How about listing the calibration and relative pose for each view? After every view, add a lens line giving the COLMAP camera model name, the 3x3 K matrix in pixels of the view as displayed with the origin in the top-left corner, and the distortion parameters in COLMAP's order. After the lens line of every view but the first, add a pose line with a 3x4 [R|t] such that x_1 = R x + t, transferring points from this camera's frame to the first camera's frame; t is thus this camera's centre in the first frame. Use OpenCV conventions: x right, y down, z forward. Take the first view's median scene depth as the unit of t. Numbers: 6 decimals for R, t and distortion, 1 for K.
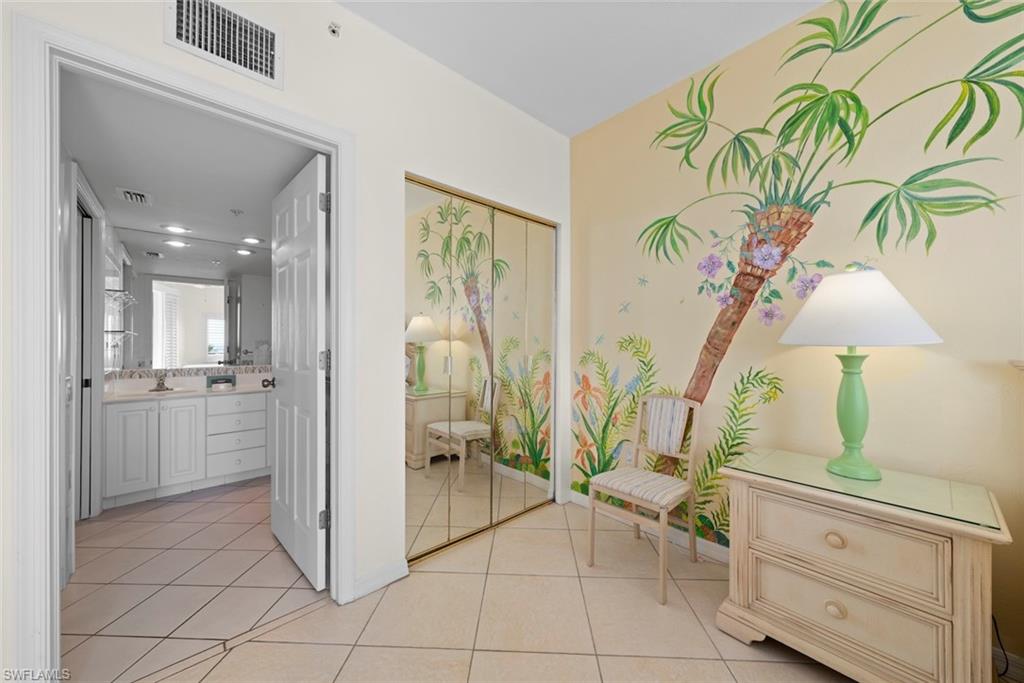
lens RADIAL K [[365.0, 0, 512.0], [0, 365.0, 341.5], [0, 0, 1]] dist [-0.009416, 0.000013]
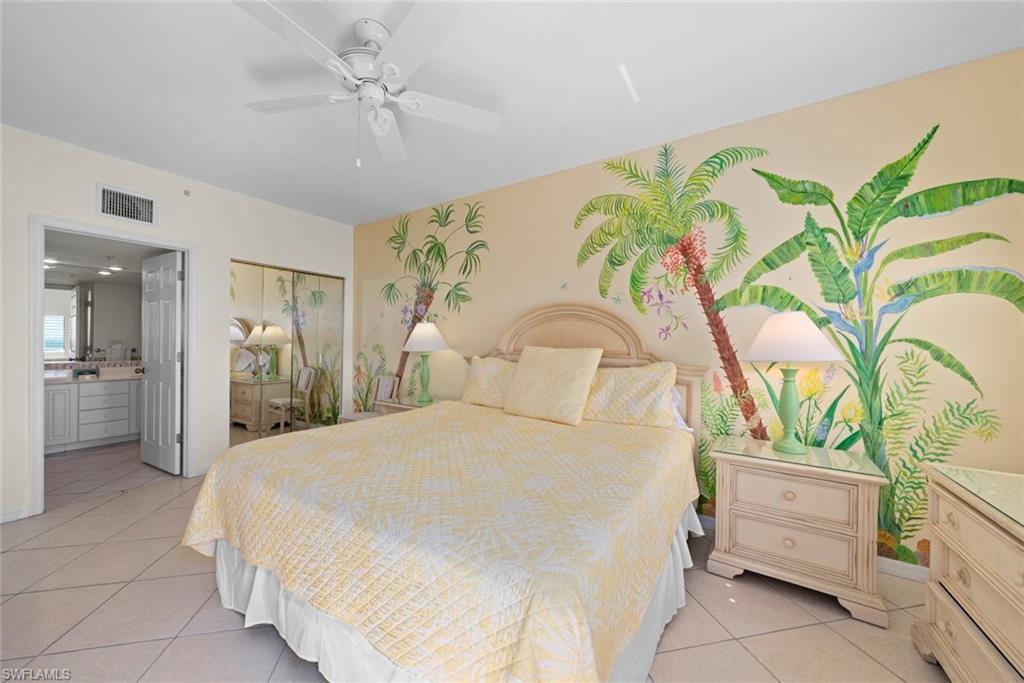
lens RADIAL K [[365.0, 0, 512.0], [0, 365.0, 341.5], [0, 0, 1]] dist [-0.009416, 0.000013]
pose [[0.964311, 0.010050, 0.264583, 0.609613], [-0.012153, 0.999906, 0.006314, -0.057723], [-0.264494, -0.009304, 0.964342, -1.193652]]
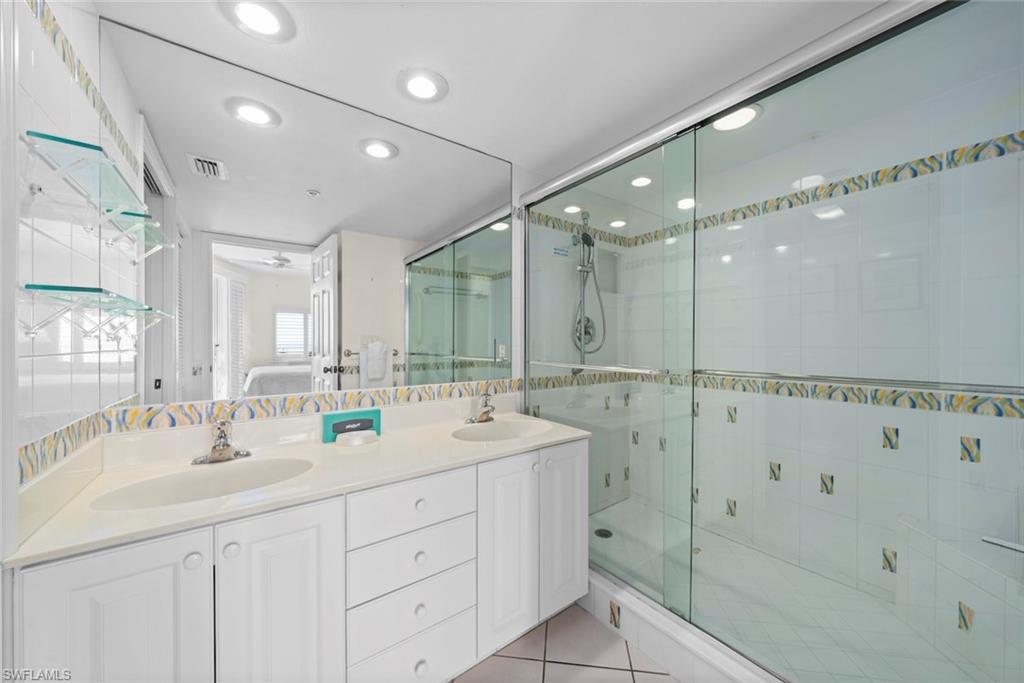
lens RADIAL K [[365.0, 0, 512.0], [0, 365.0, 341.5], [0, 0, 1]] dist [-0.009416, 0.000013]
pose [[0.994758, -0.000577, -0.102259, -1.020057], [0.001145, 0.999984, 0.005493, 0.014383], [0.102254, -0.005581, 0.994743, 1.060494]]
